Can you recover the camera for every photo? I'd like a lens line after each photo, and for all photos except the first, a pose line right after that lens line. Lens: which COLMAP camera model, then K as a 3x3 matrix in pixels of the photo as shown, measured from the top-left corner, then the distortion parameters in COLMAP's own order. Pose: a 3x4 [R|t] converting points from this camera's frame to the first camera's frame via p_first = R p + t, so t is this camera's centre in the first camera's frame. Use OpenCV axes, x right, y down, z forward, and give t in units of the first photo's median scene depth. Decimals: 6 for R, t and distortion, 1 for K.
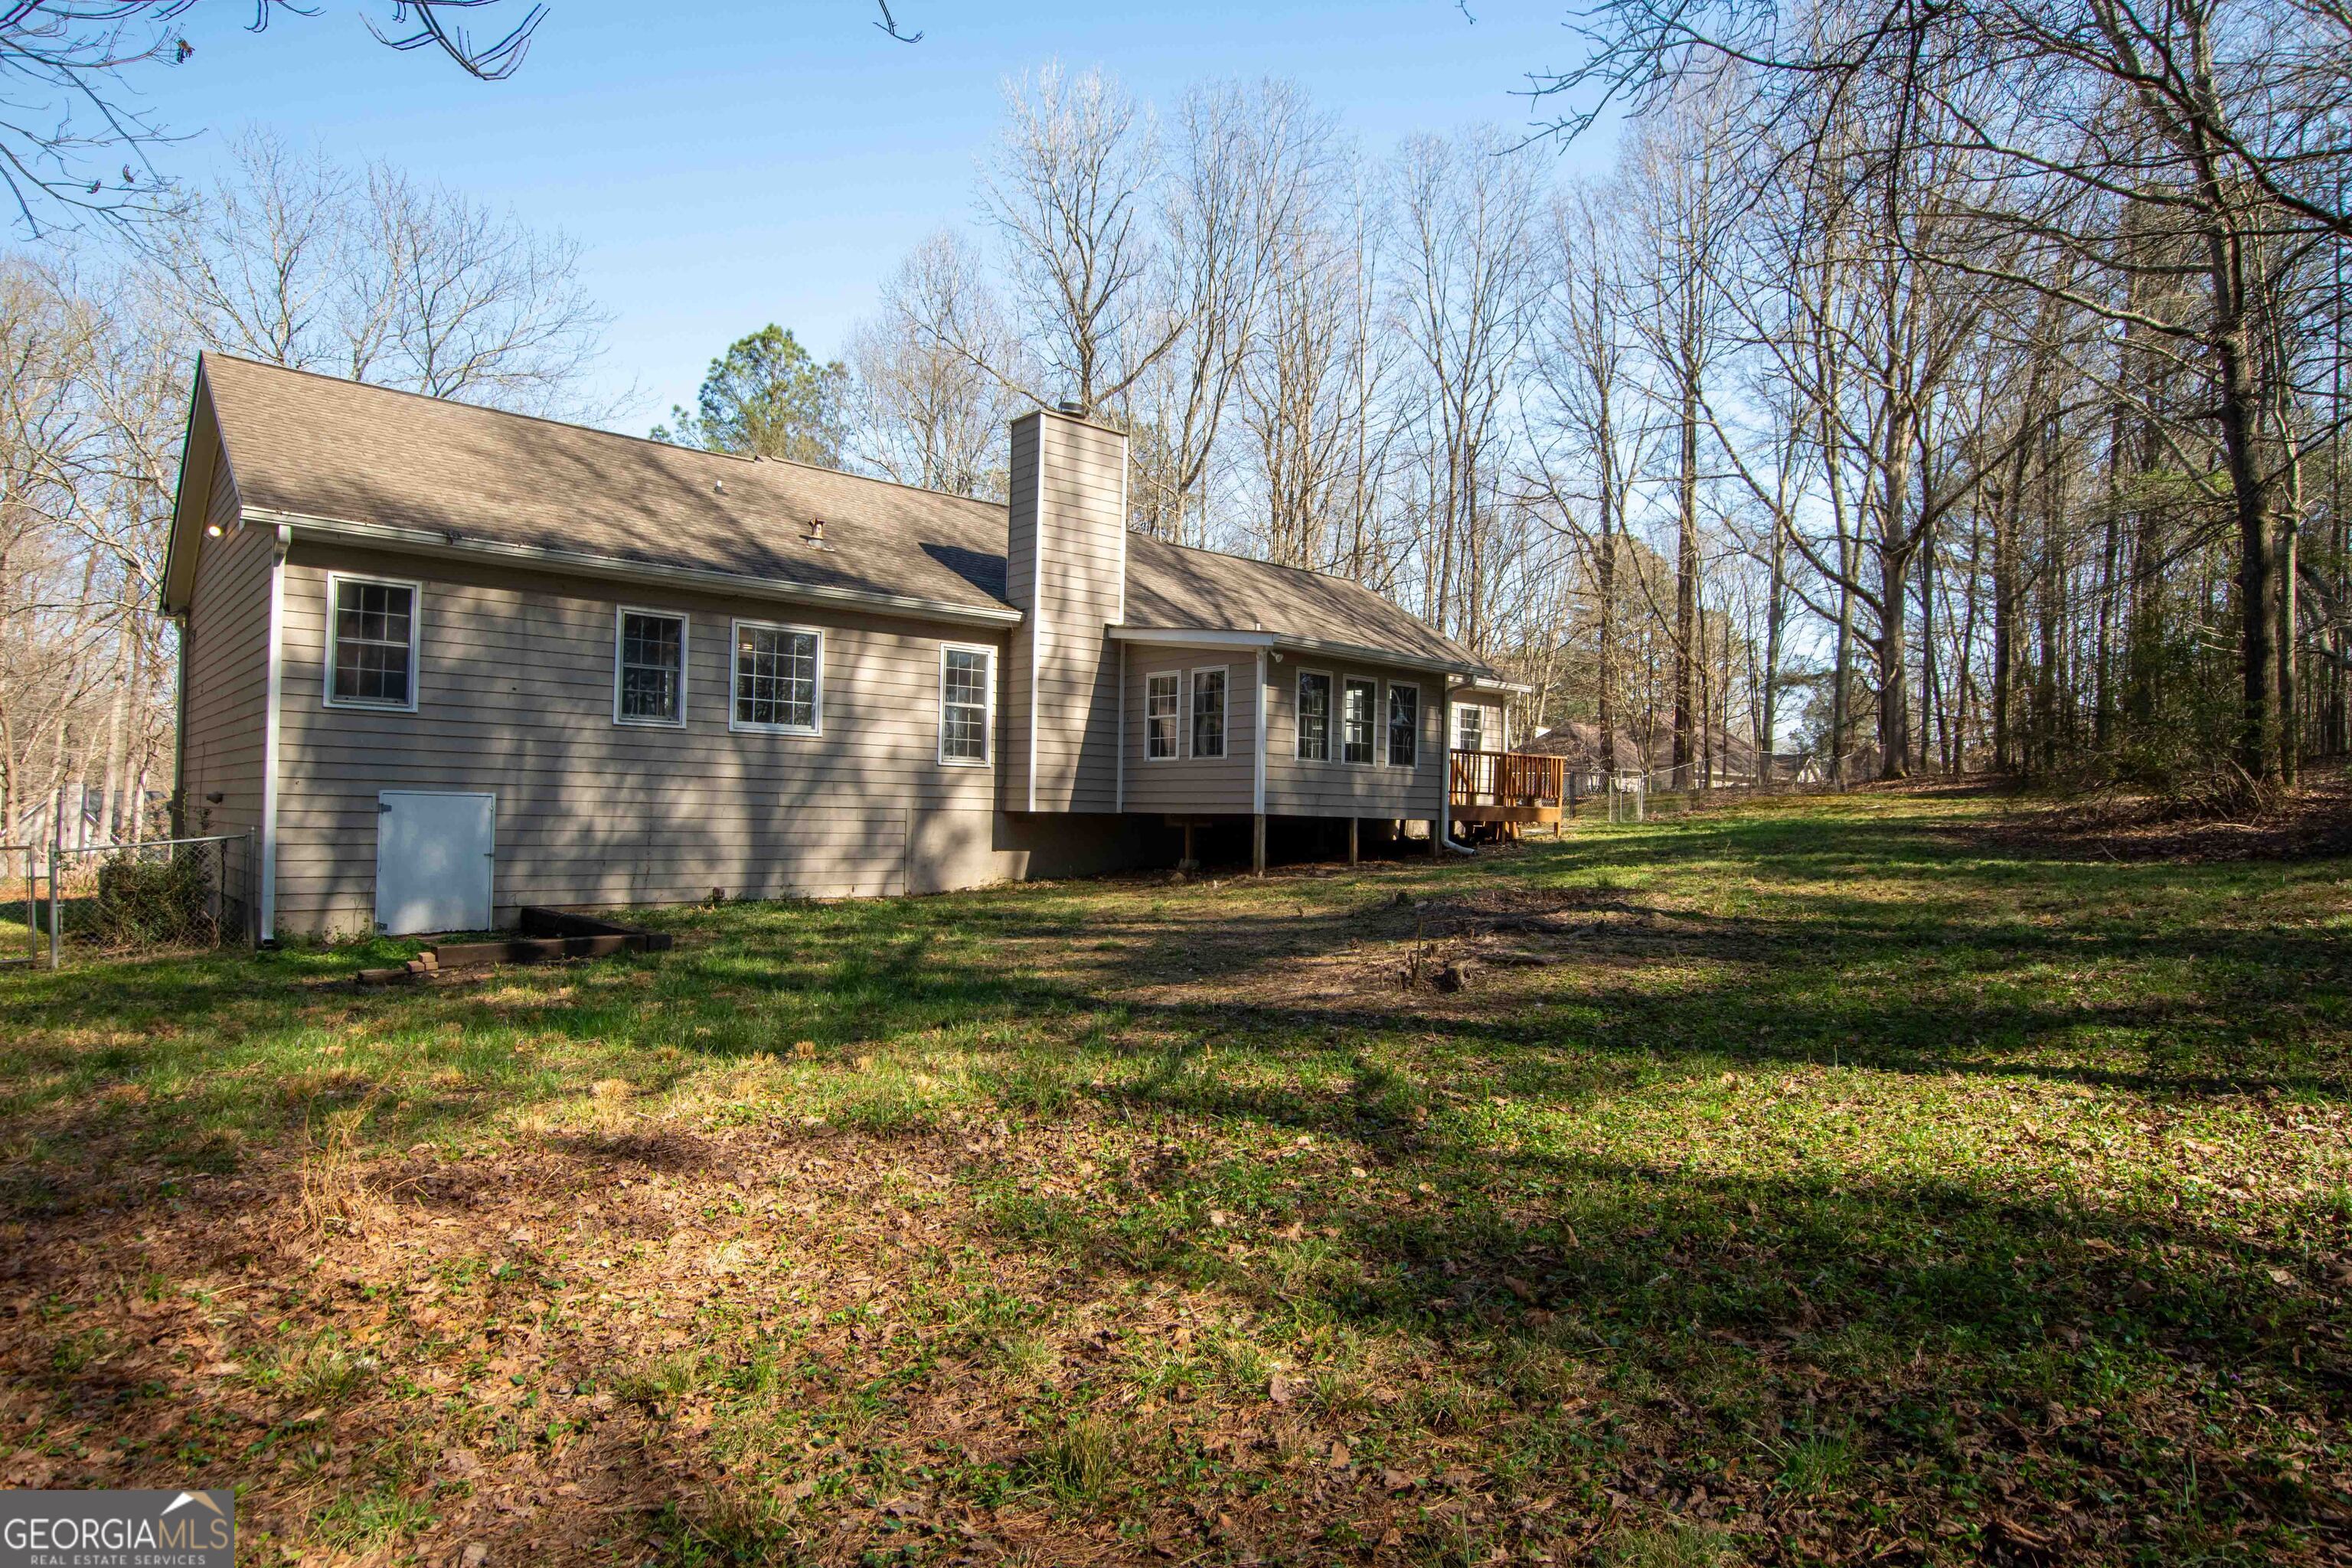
lens RADIAL K [[1306.4, 0, 1168.5], [0, 1306.4, 788.5], [0, 0, 1]] dist [-0.007370, -0.002587]
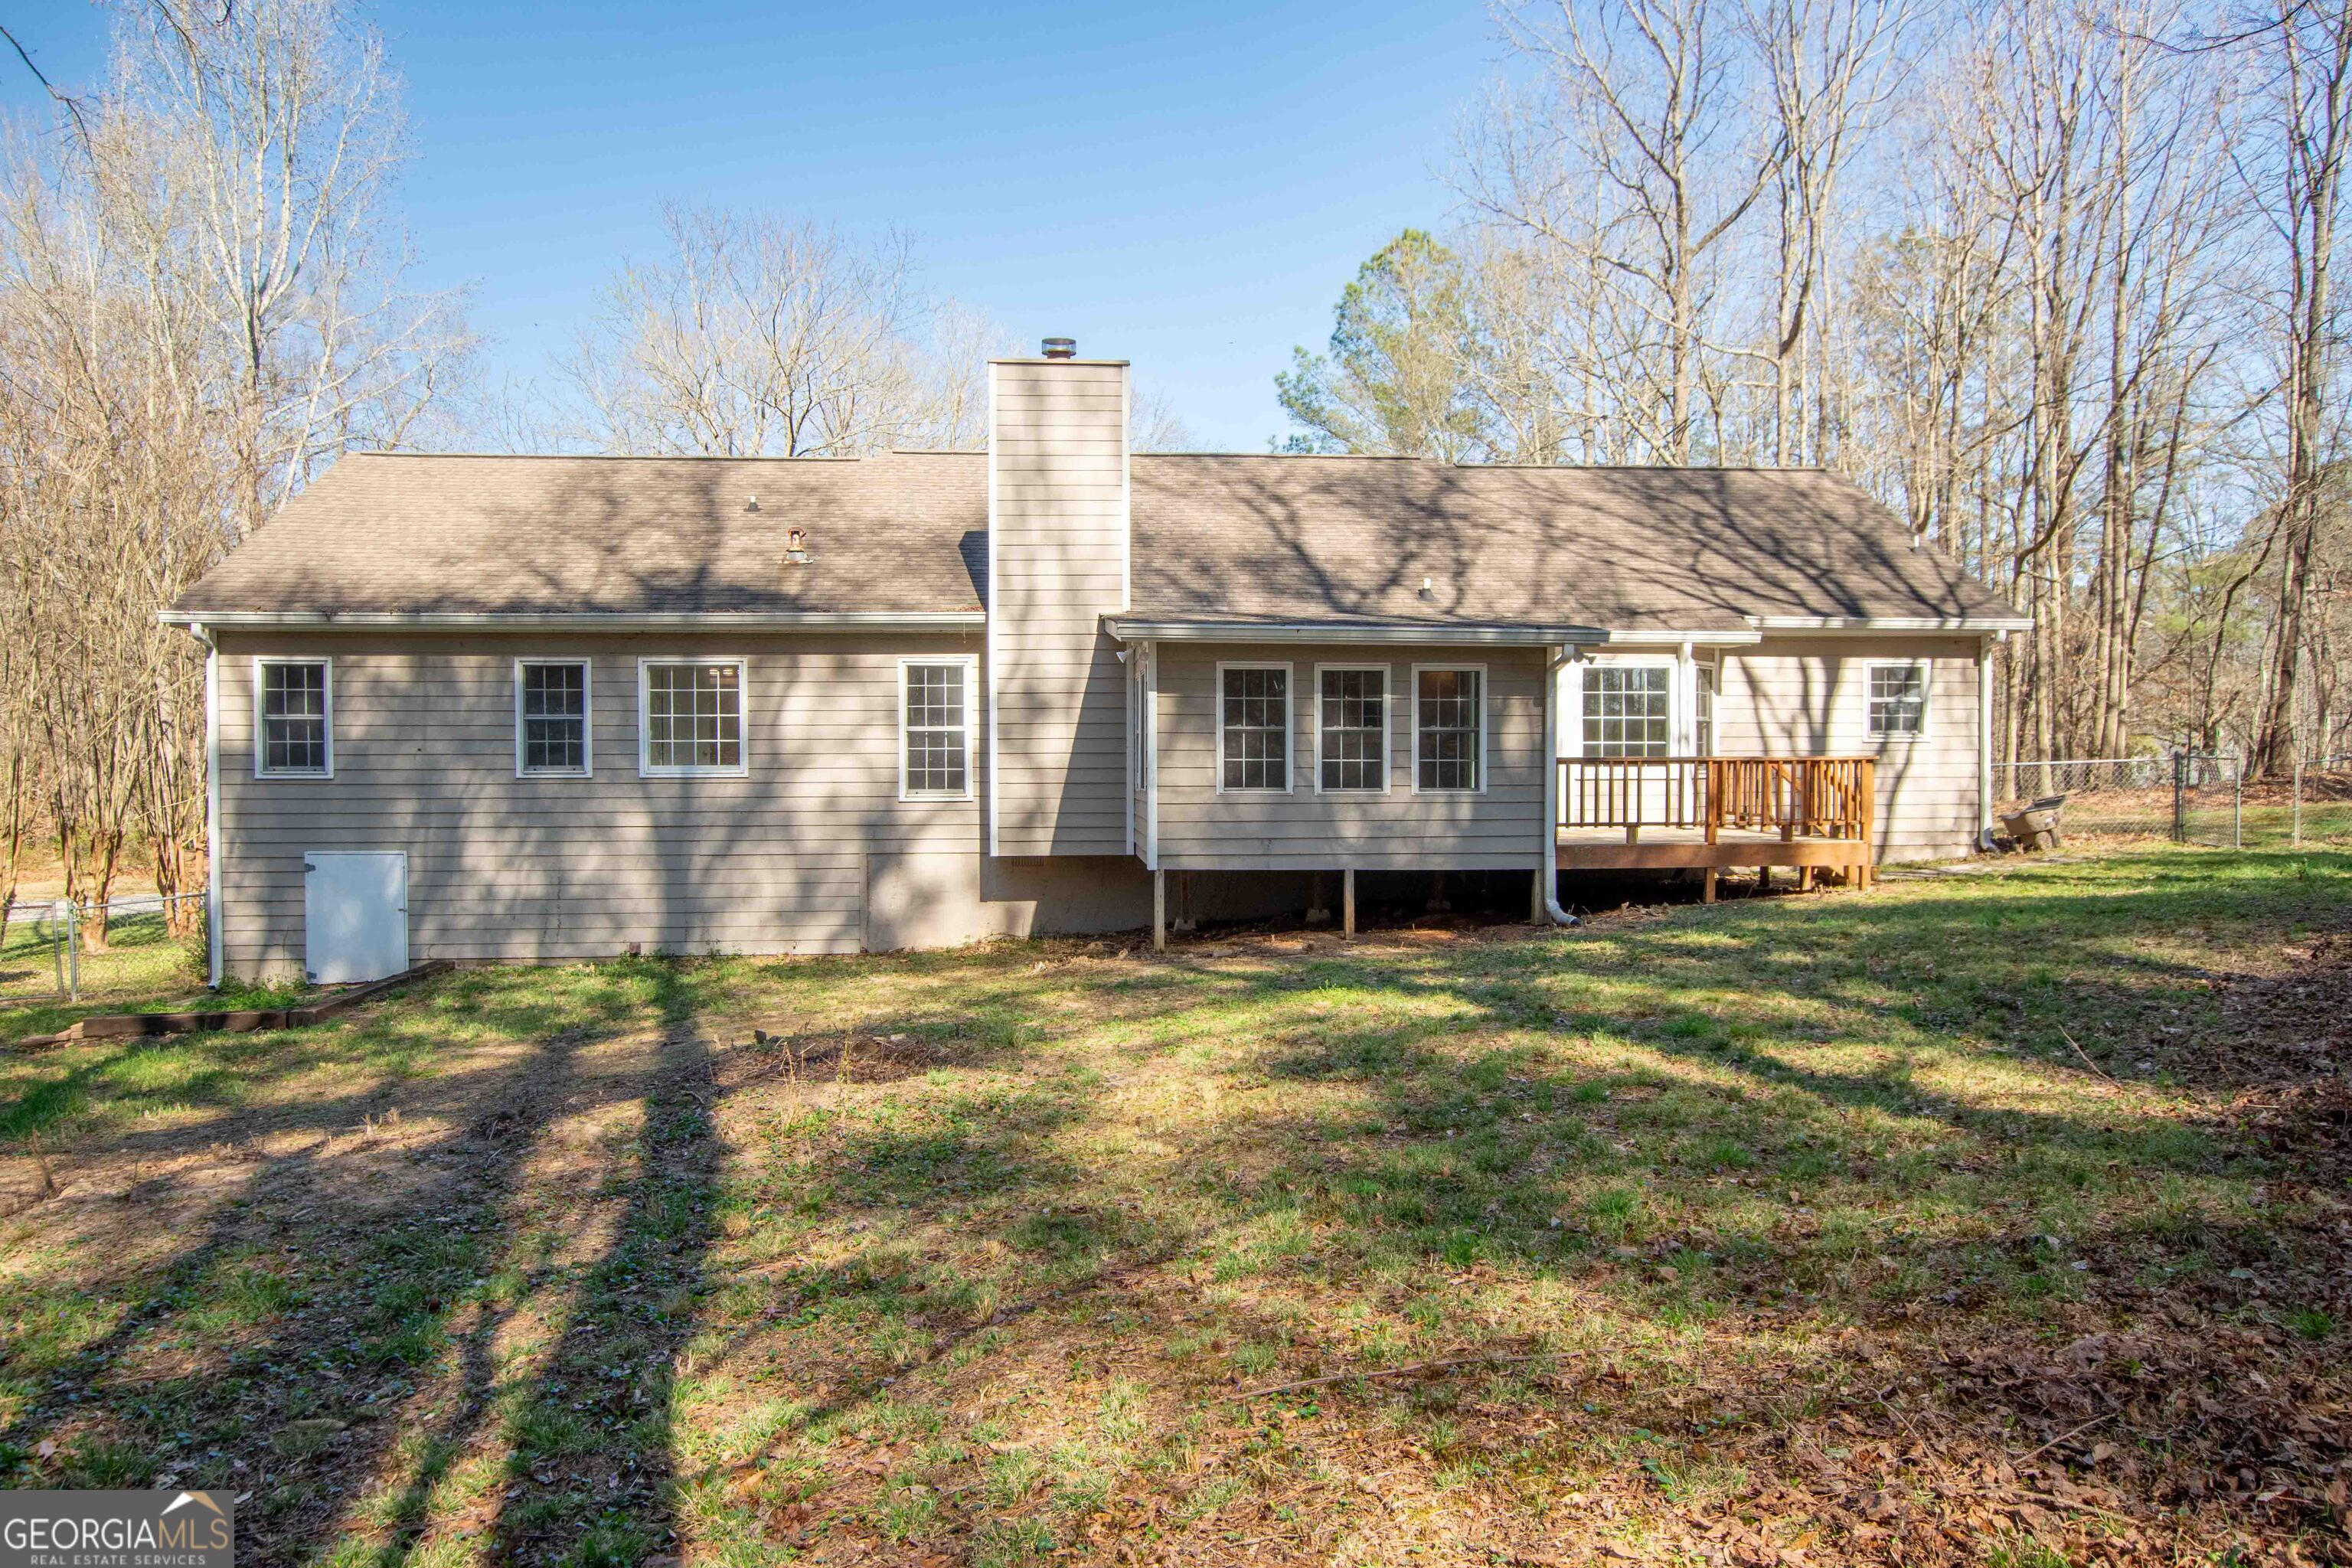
lens RADIAL K [[1535.5, 0, 1164.8], [0, 1535.5, 766.1], [0, 0, 1]] dist [-0.000850, 0.000440]
pose [[0.804369, -0.023780, -0.593654, 0.588306], [0.032018, 0.999482, 0.003347, -0.041195], [0.593266, -0.021699, 0.804714, 0.314416]]
